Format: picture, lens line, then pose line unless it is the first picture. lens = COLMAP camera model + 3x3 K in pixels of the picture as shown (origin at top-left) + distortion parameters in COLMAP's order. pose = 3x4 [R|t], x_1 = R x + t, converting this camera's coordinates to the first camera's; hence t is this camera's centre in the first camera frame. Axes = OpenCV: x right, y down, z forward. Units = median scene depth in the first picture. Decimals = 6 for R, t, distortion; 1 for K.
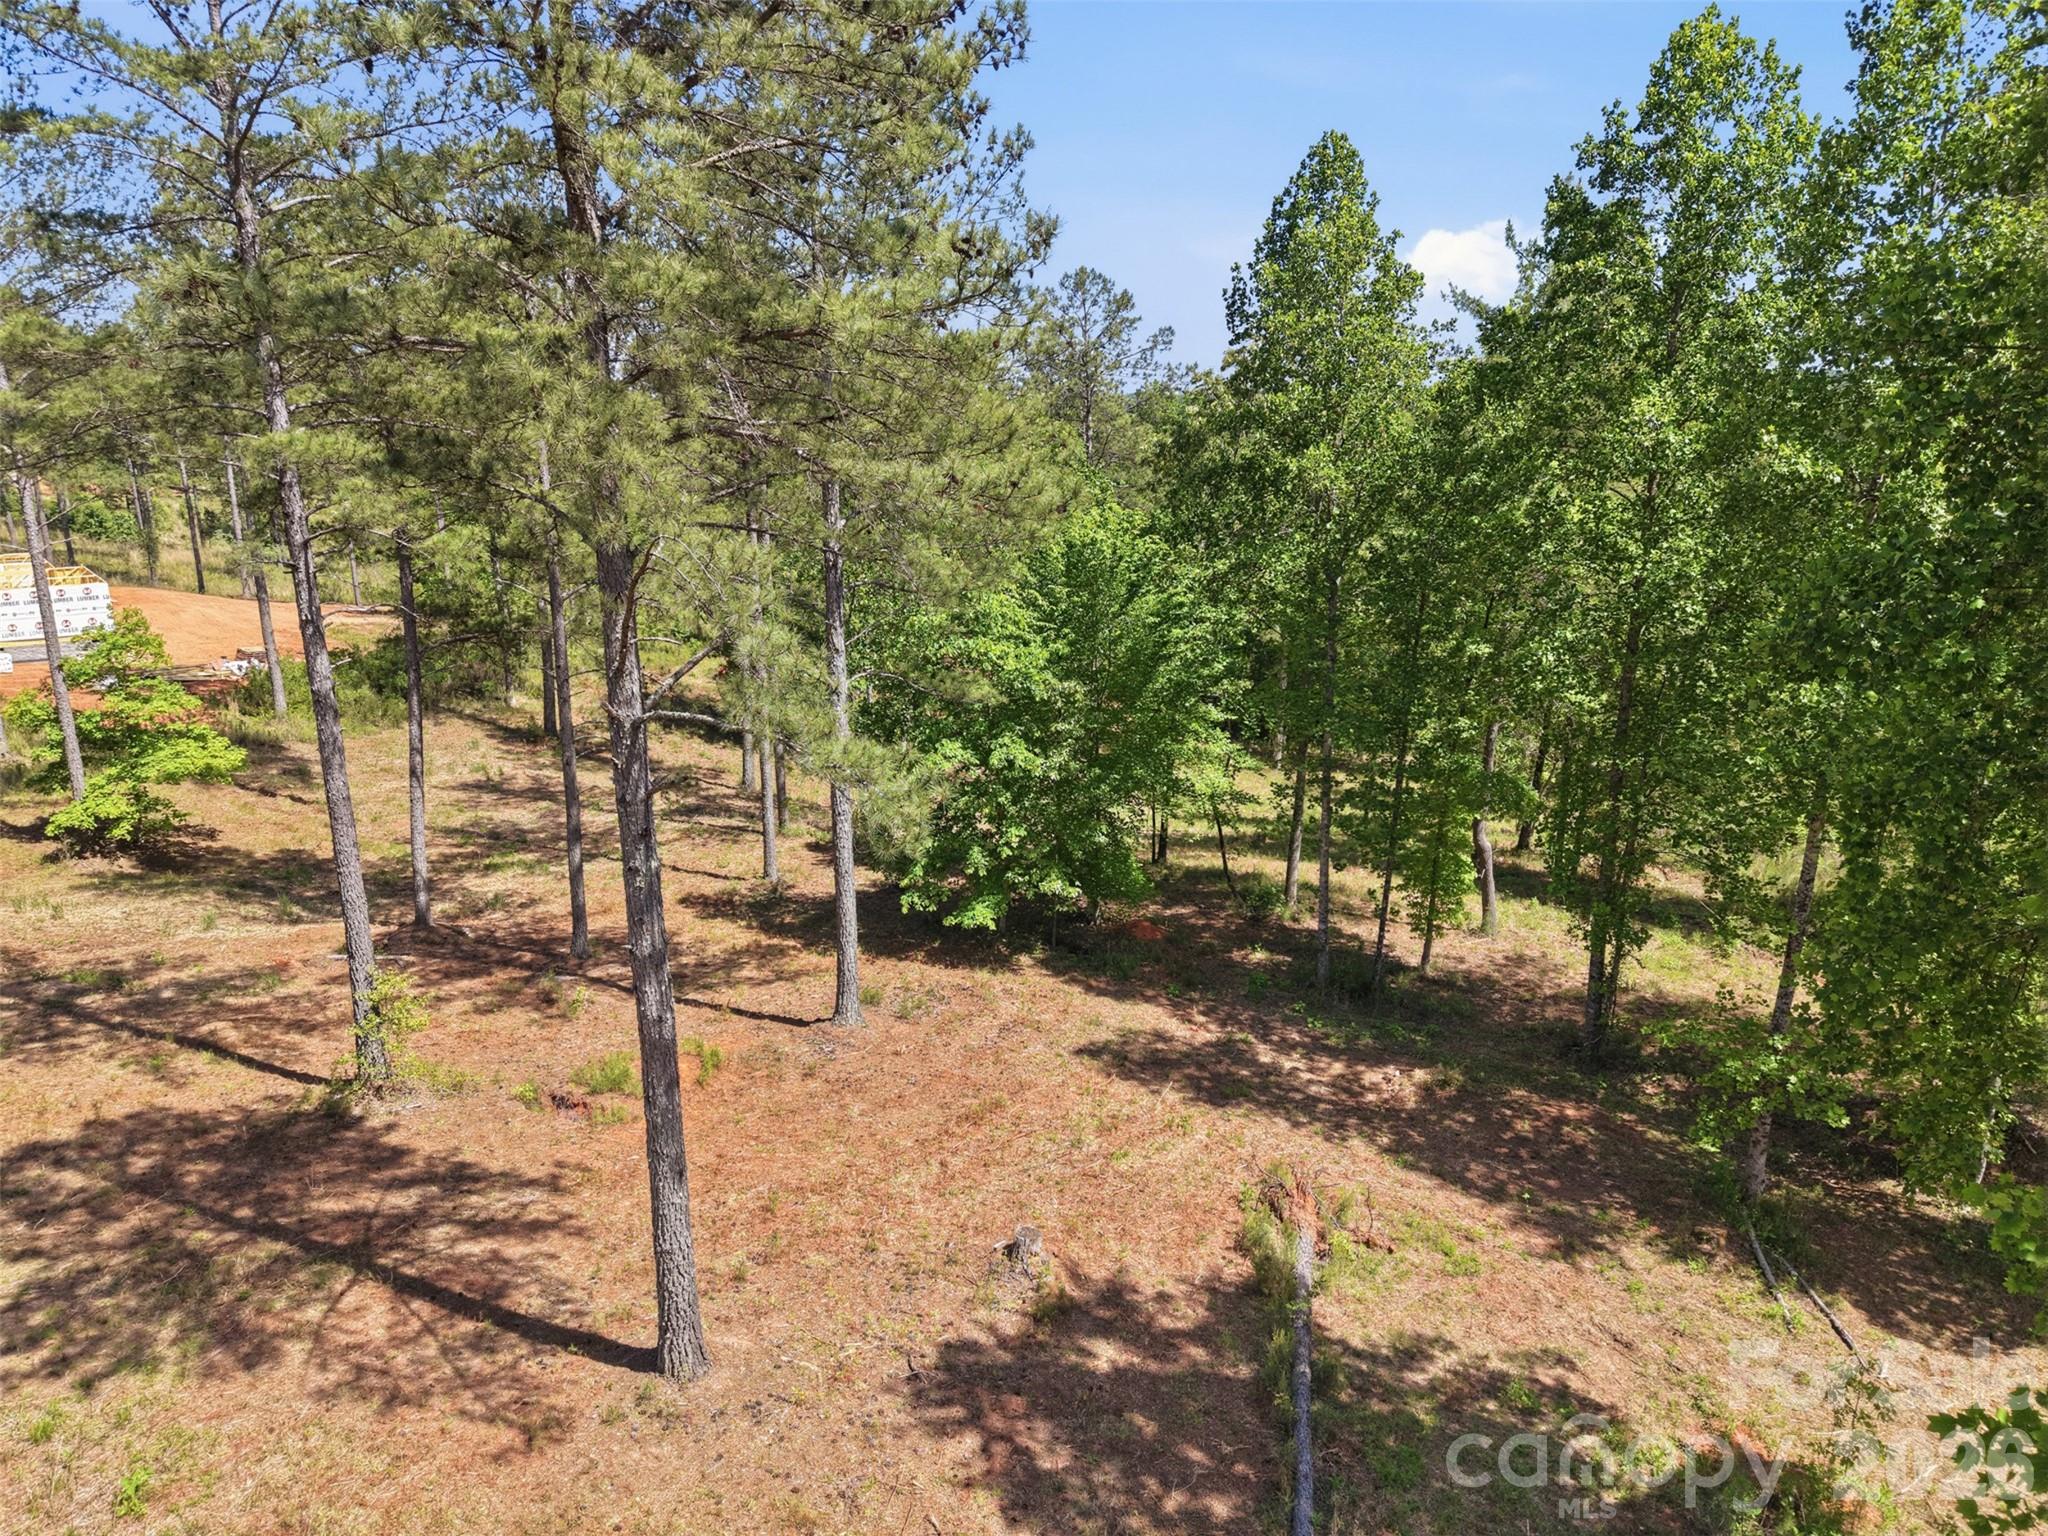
lens RADIAL K [[1354.5, 0, 1022.0], [0, 1354.5, 782.6], [0, 0, 1]] dist [0.057396, -0.056332]
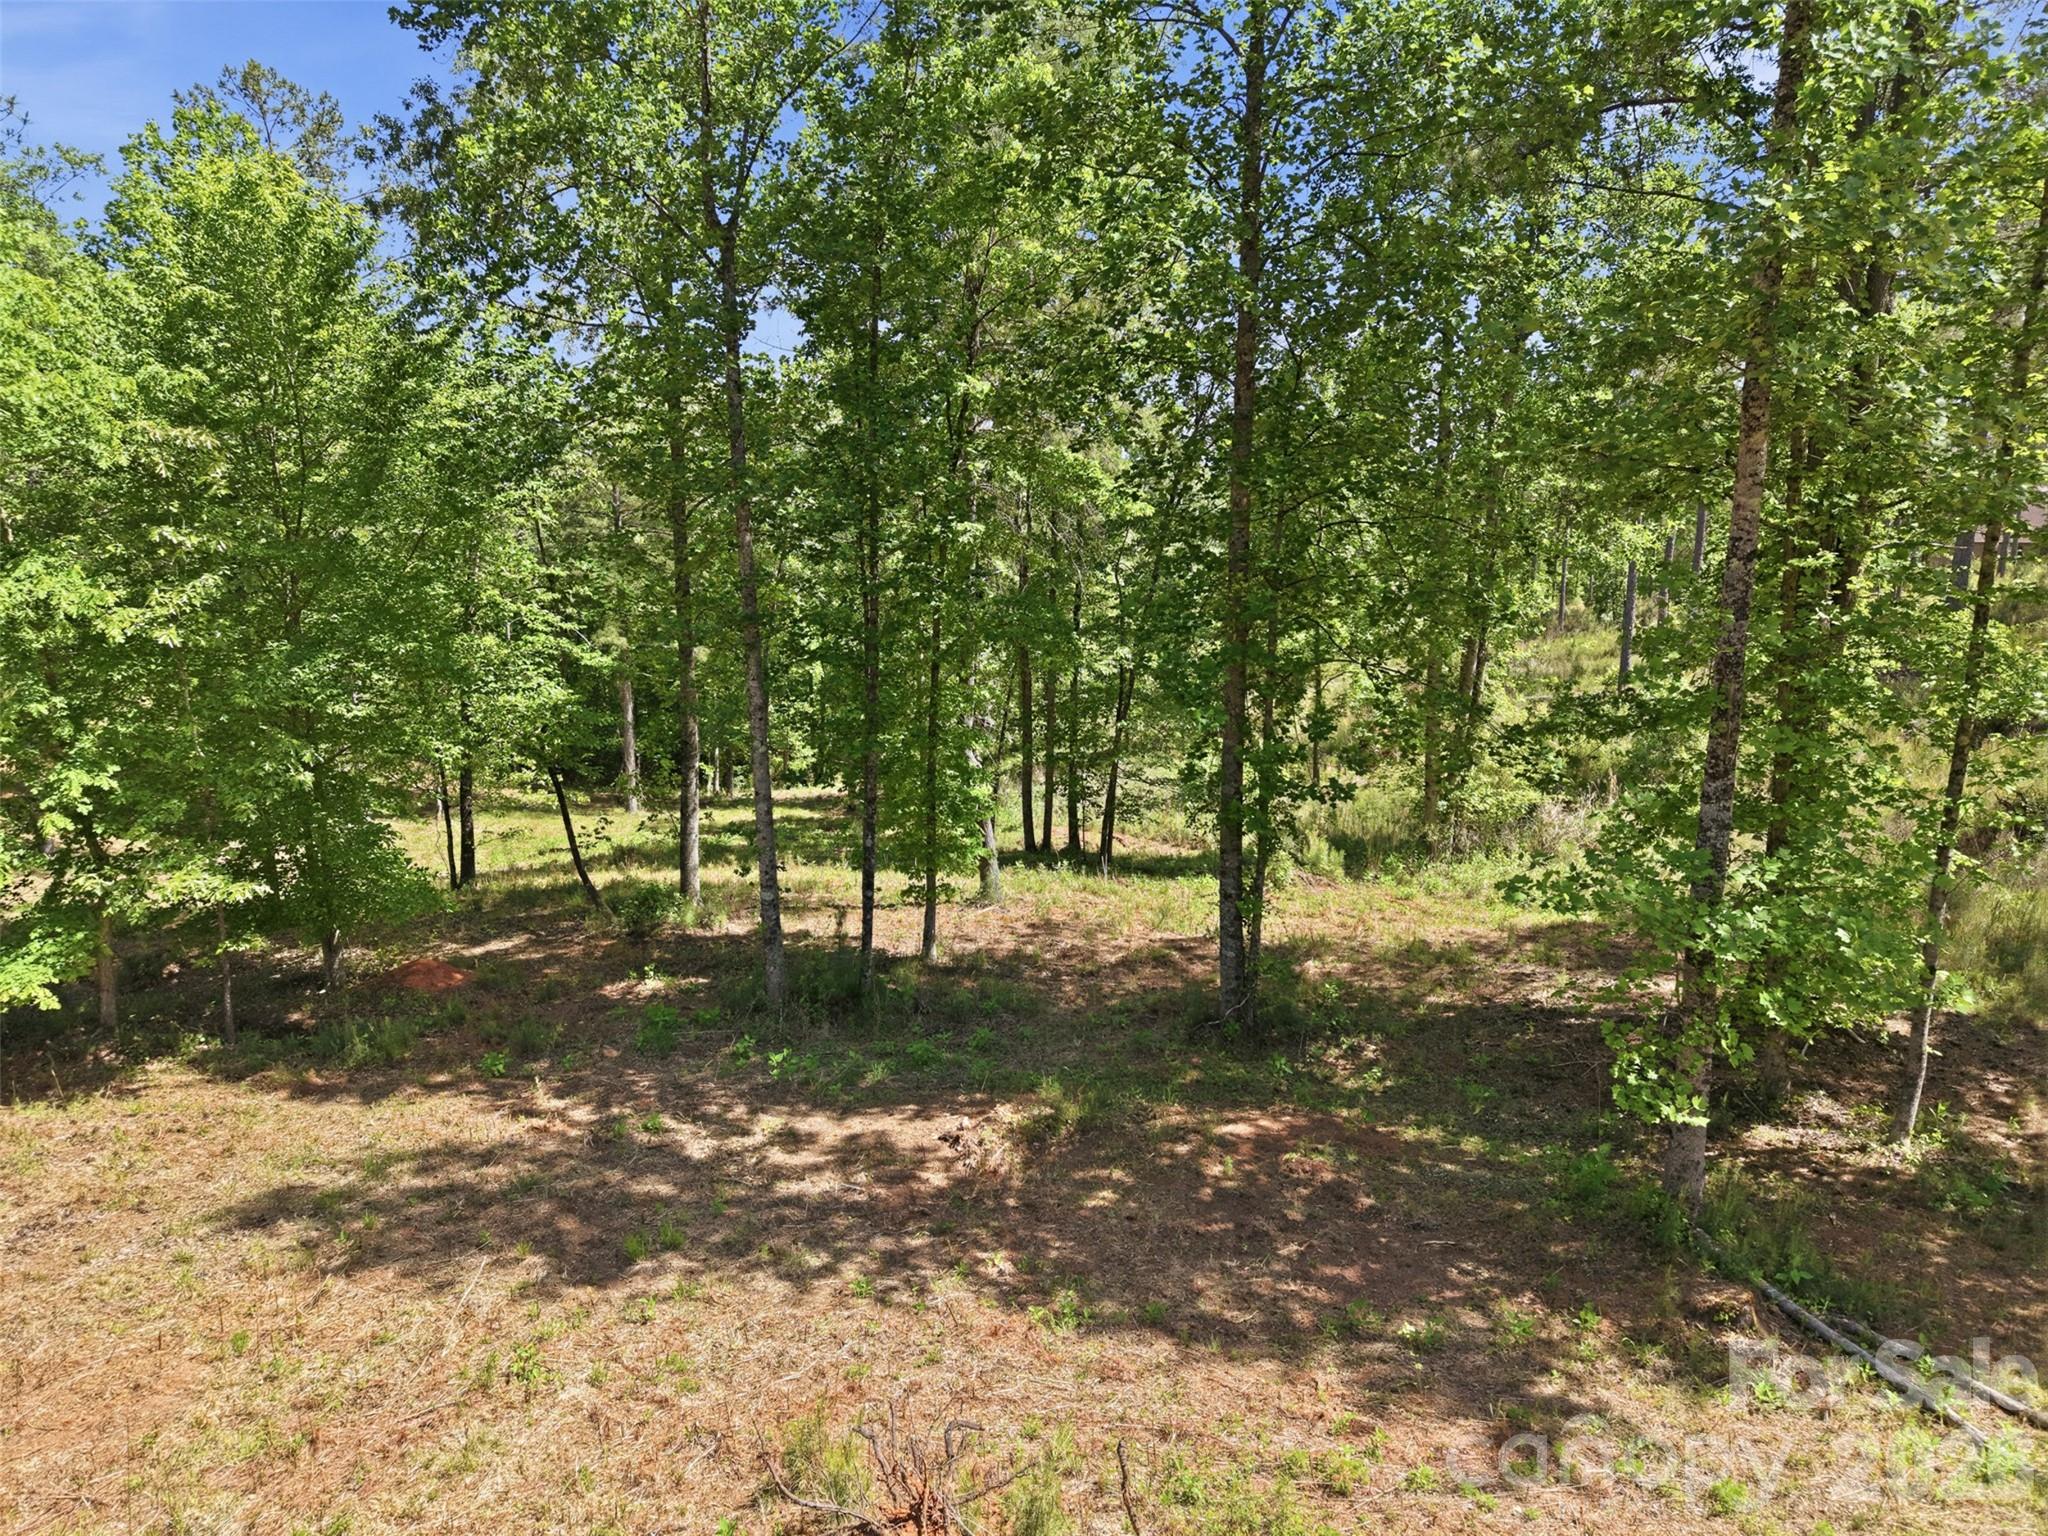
lens RADIAL K [[1362.0, 0, 1024.0], [0, 1362.0, 768.0], [0, 0, 1]] dist [0.142656, -0.216618]
pose [[0.884711, -0.082014, 0.458868, 0.060932], [0.119431, 0.991423, -0.053067, 0.098924], [-0.450580, 0.101752, 0.886918, 0.458464]]
